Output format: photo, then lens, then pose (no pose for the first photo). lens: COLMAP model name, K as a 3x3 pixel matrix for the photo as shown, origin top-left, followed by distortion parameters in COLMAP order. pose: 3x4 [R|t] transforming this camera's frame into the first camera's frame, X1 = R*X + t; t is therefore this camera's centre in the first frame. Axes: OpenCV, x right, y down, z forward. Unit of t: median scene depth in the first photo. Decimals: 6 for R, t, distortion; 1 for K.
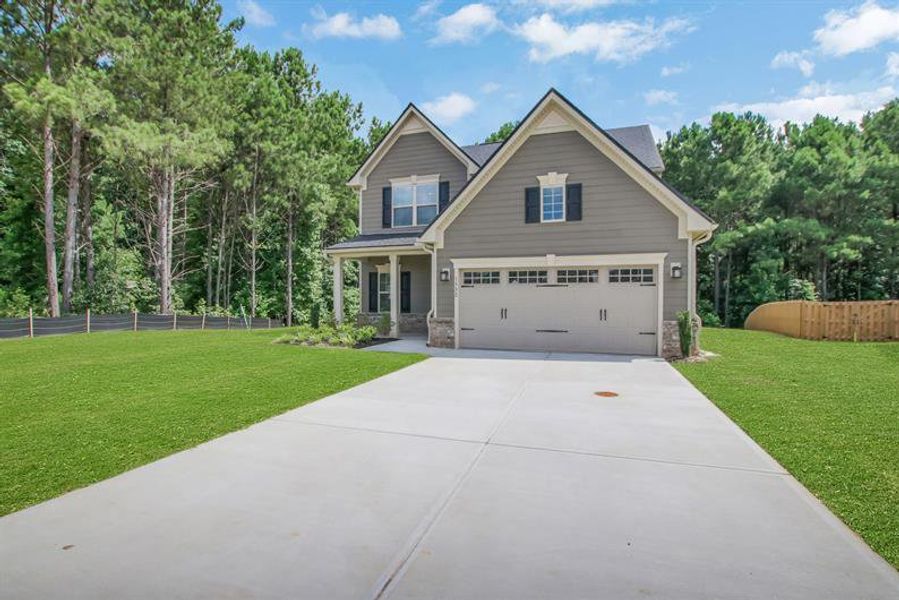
lens RADIAL K [[440.2, 0, 457.2], [0, 440.2, 298.1], [0, 0, 1]] dist [-0.032957, -0.000244]
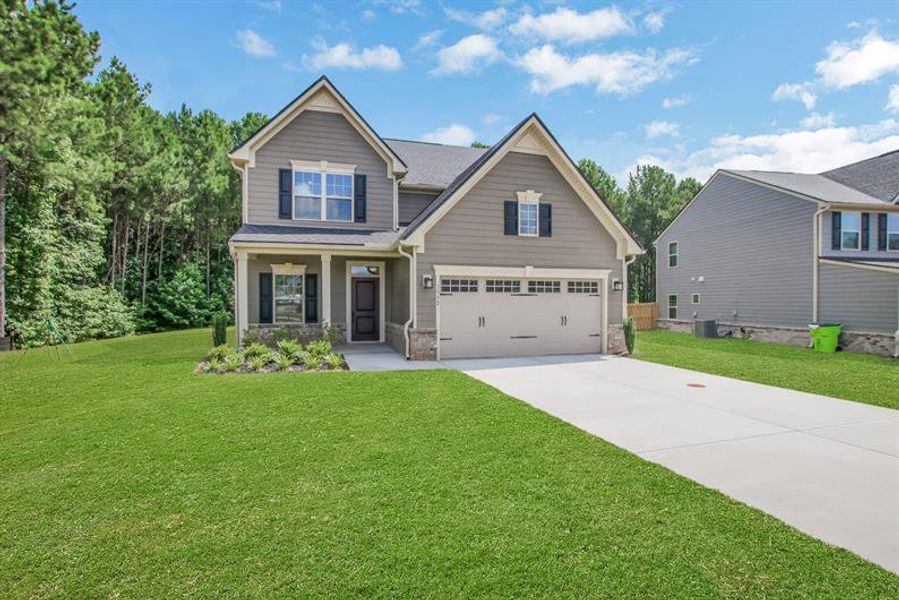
lens RADIAL K [[444.8, 0, 453.9], [0, 444.8, 298.6], [0, 0, 1]] dist [-0.024771, 0.000667]
pose [[0.805364, 0.001679, 0.592778, -0.532672], [-0.001810, 0.999998, -0.000373, -0.017045], [-0.592778, -0.000772, 0.805366, 0.208244]]
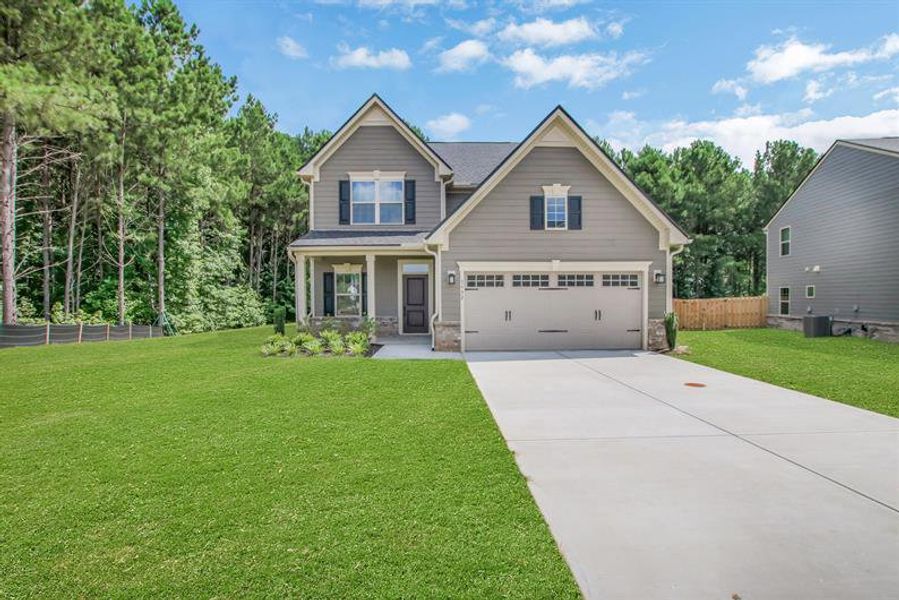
lens RADIAL K [[440.2, 0, 457.2], [0, 440.2, 298.1], [0, 0, 1]] dist [-0.032957, -0.000244]
pose [[0.934459, -0.008411, 0.355971, -0.362033], [0.006281, 0.999955, 0.007140, -0.013928], [-0.356015, -0.004437, 0.934470, 0.072686]]
